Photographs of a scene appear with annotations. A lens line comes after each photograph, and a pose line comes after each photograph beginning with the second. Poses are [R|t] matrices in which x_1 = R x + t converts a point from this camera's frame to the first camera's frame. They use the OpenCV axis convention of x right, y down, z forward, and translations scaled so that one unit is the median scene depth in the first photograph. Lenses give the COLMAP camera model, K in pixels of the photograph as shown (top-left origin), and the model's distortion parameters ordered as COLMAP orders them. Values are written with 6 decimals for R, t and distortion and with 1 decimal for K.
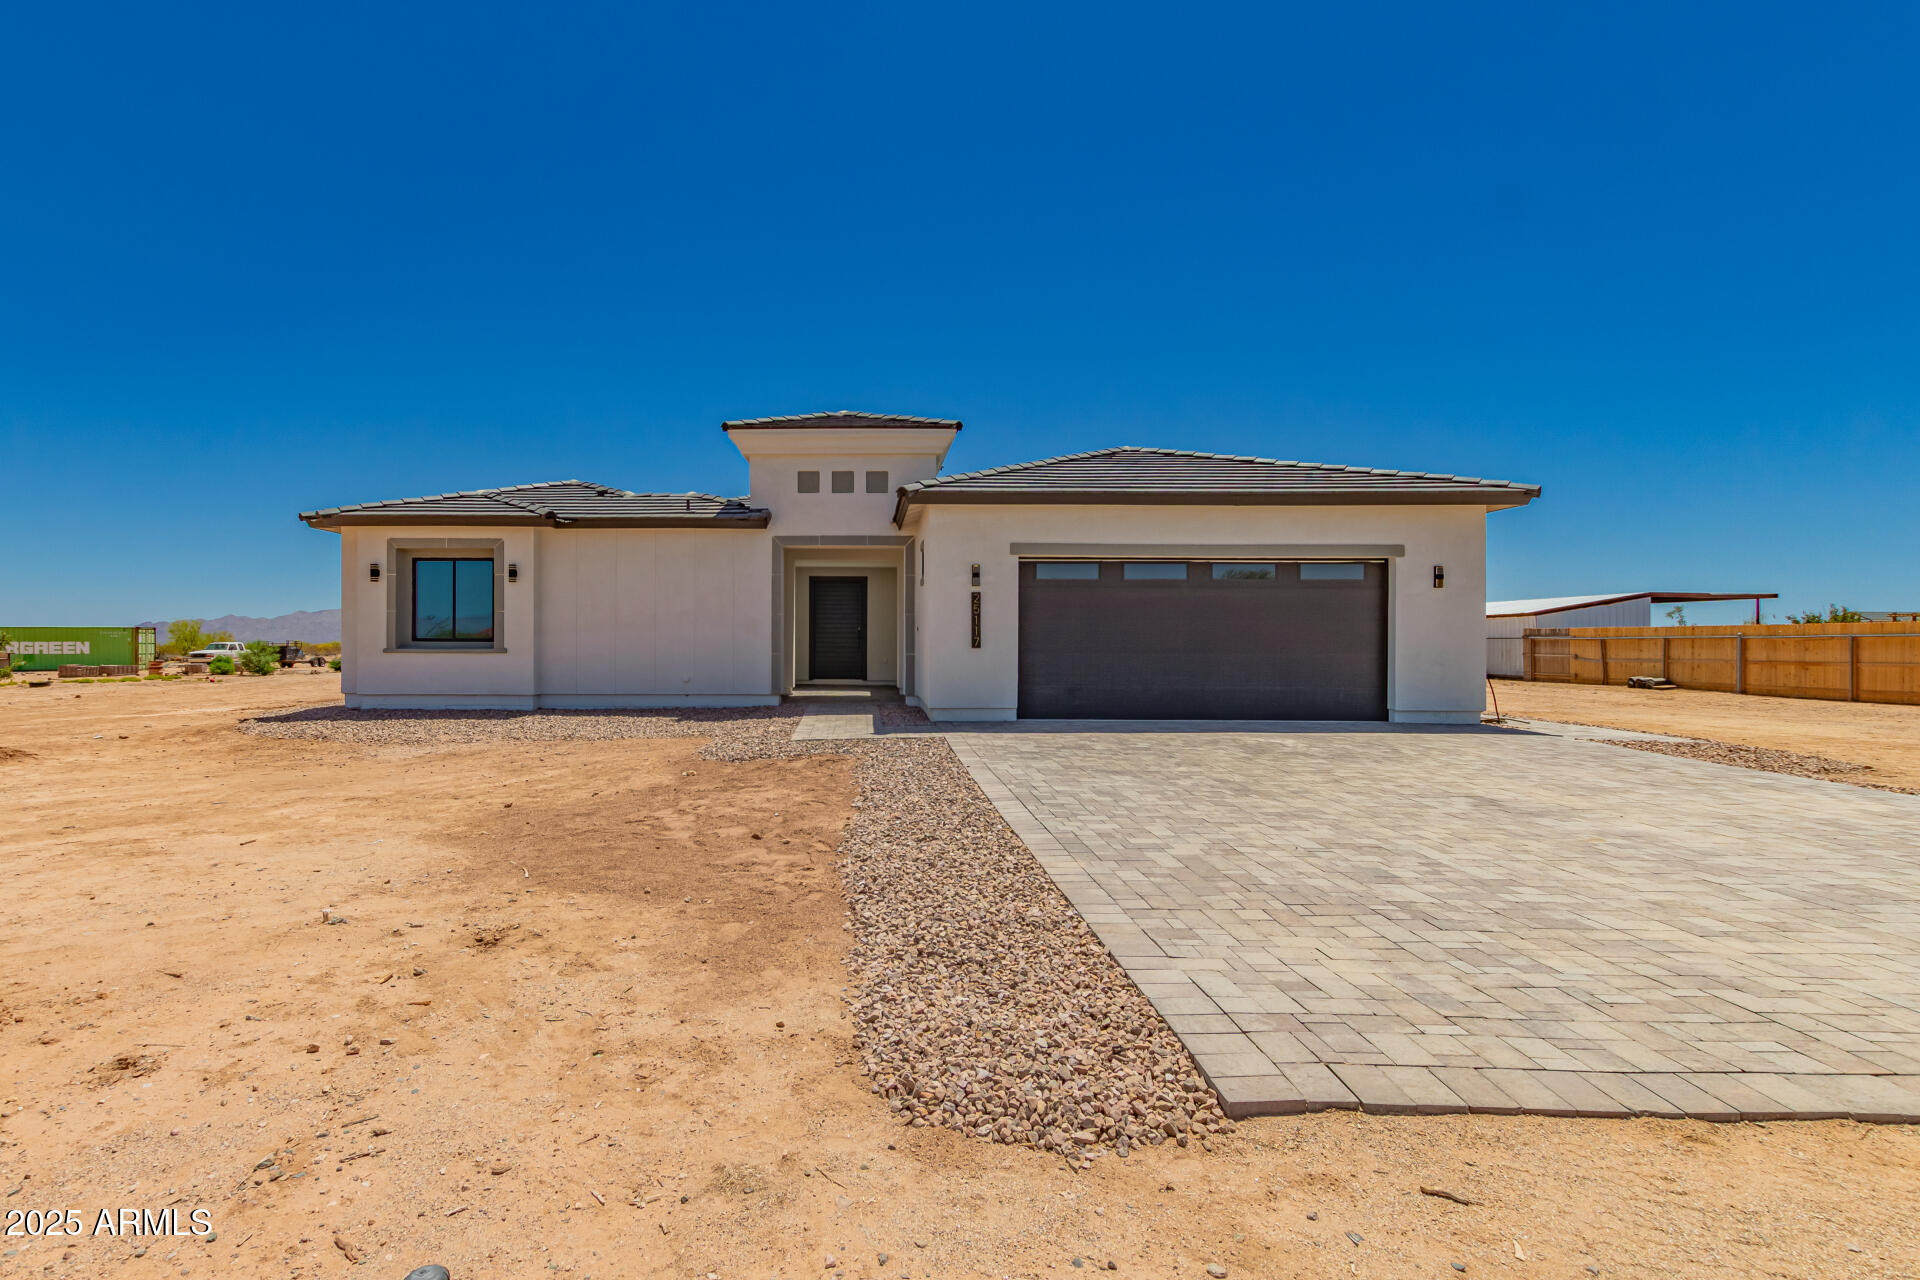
lens RADIAL K [[881.8, 0, 902.4], [0, 881.8, 646.4], [0, 0, 1]] dist [0.009975, -0.005224]
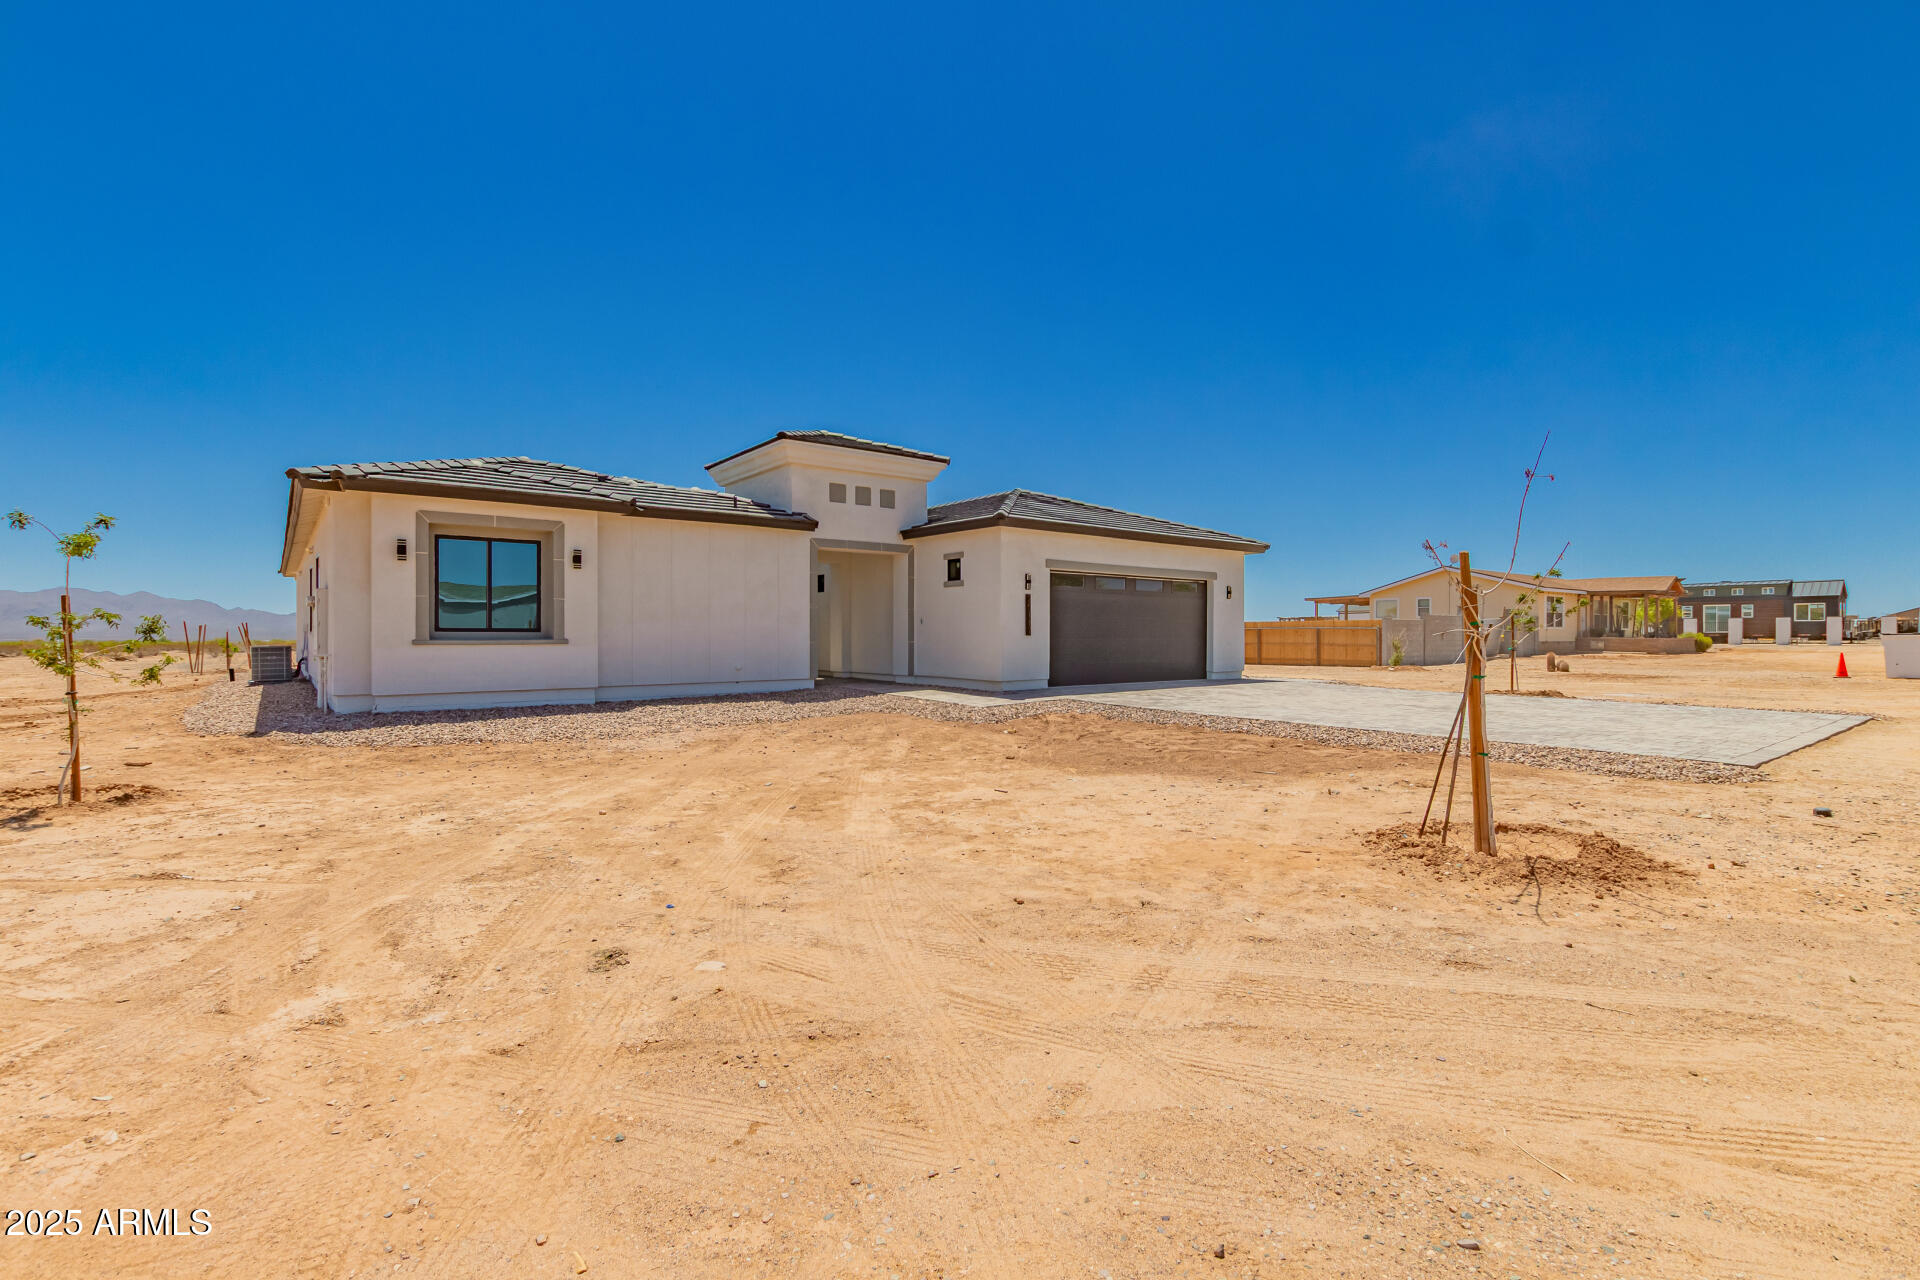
lens RADIAL K [[881.8, 0, 940.0], [0, 881.8, 633.9], [0, 0, 1]] dist [0.009975, -0.005224]
pose [[0.776063, -0.001949, 0.630652, -0.733412], [0.009862, 0.999910, -0.009046, 0.008894], [-0.630578, 0.013239, 0.776013, 0.025958]]
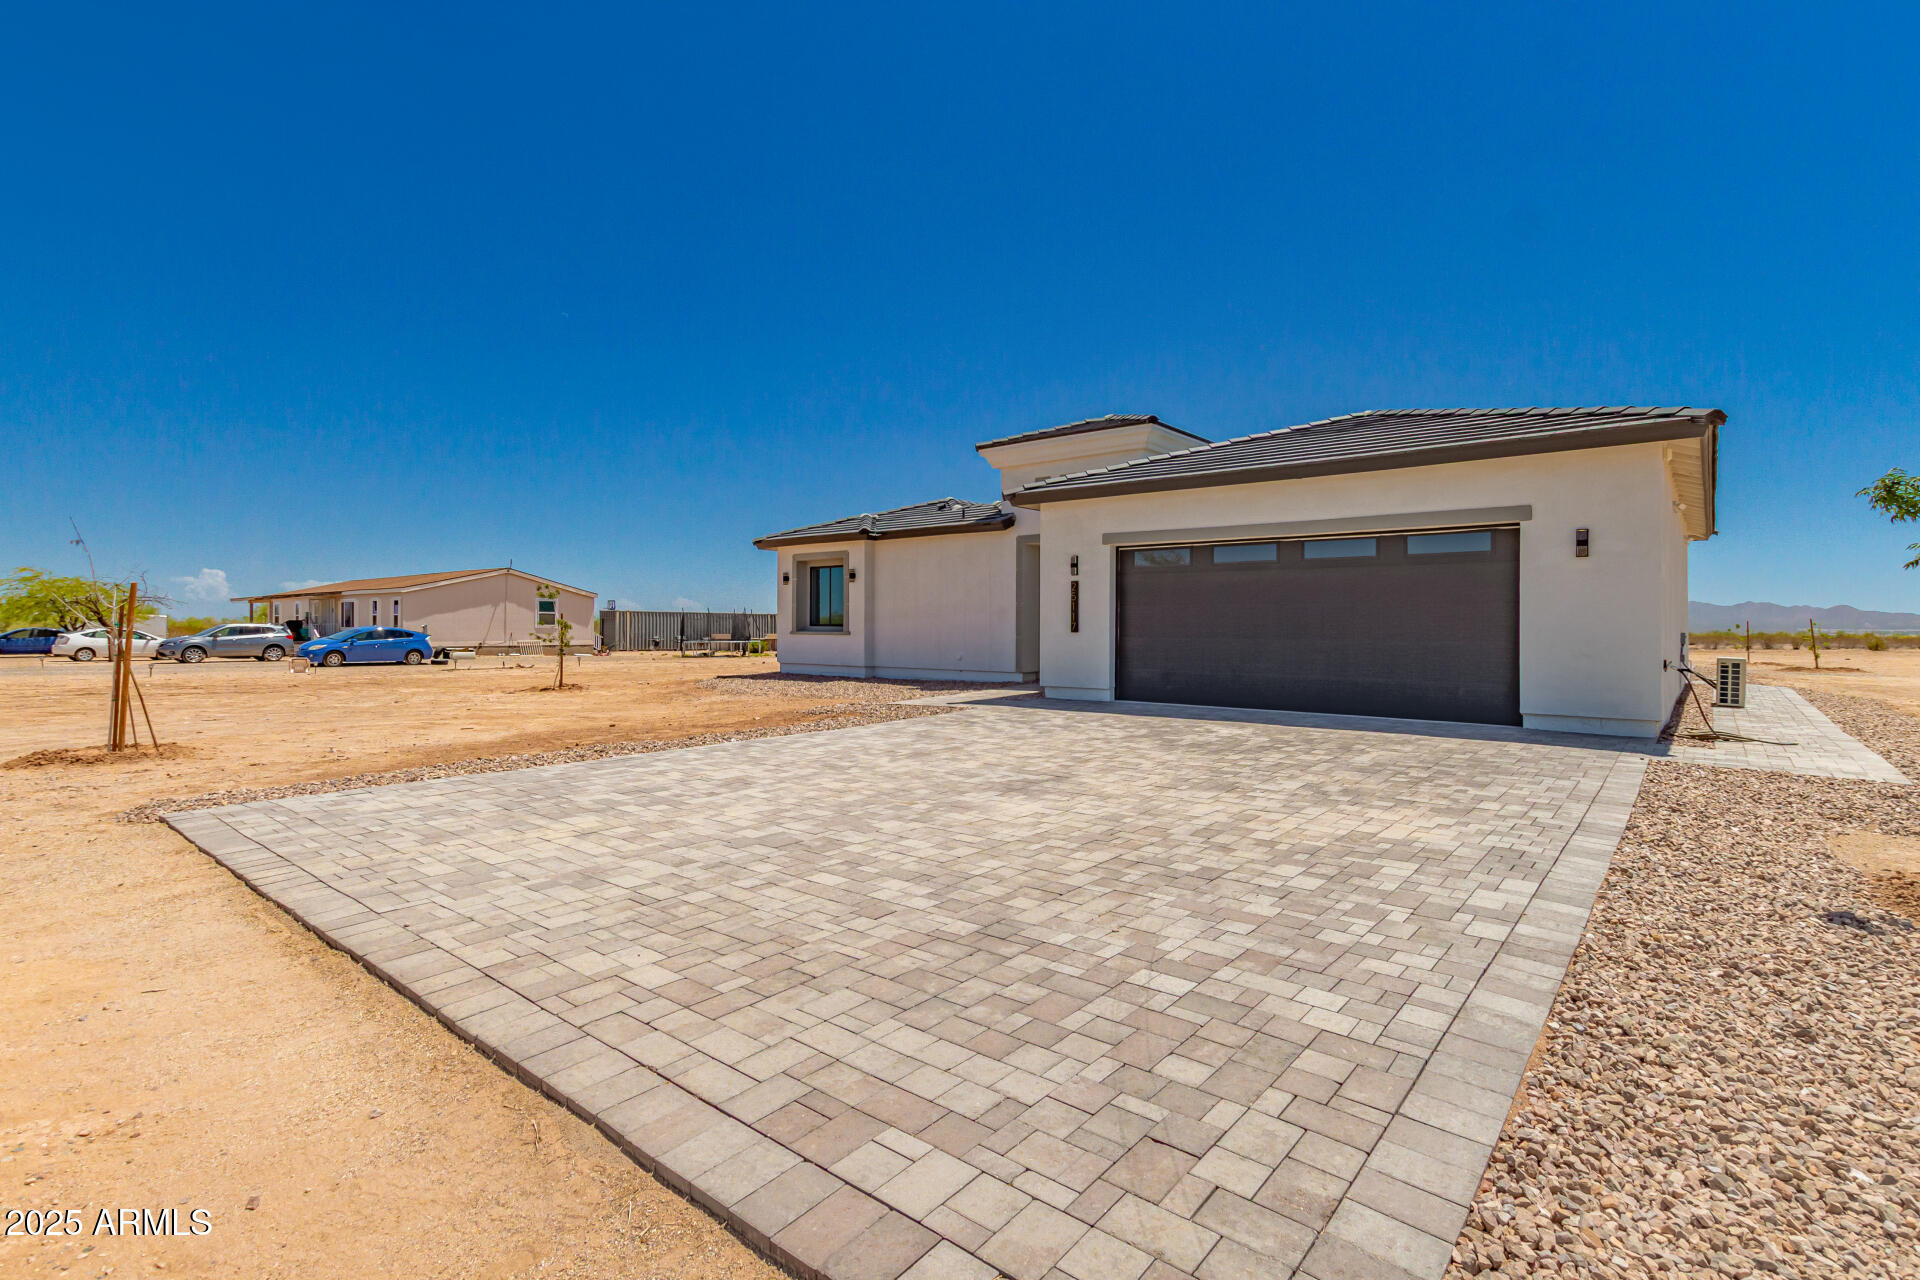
lens RADIAL K [[881.8, 0, 969.2], [0, 881.8, 627.2], [0, 0, 1]] dist [0.009975, -0.005224]
pose [[0.781560, 0.002985, -0.623822, 0.546831], [-0.008911, 0.999940, -0.006379, 0.003489], [0.623766, 0.010545, 0.781540, 0.055217]]
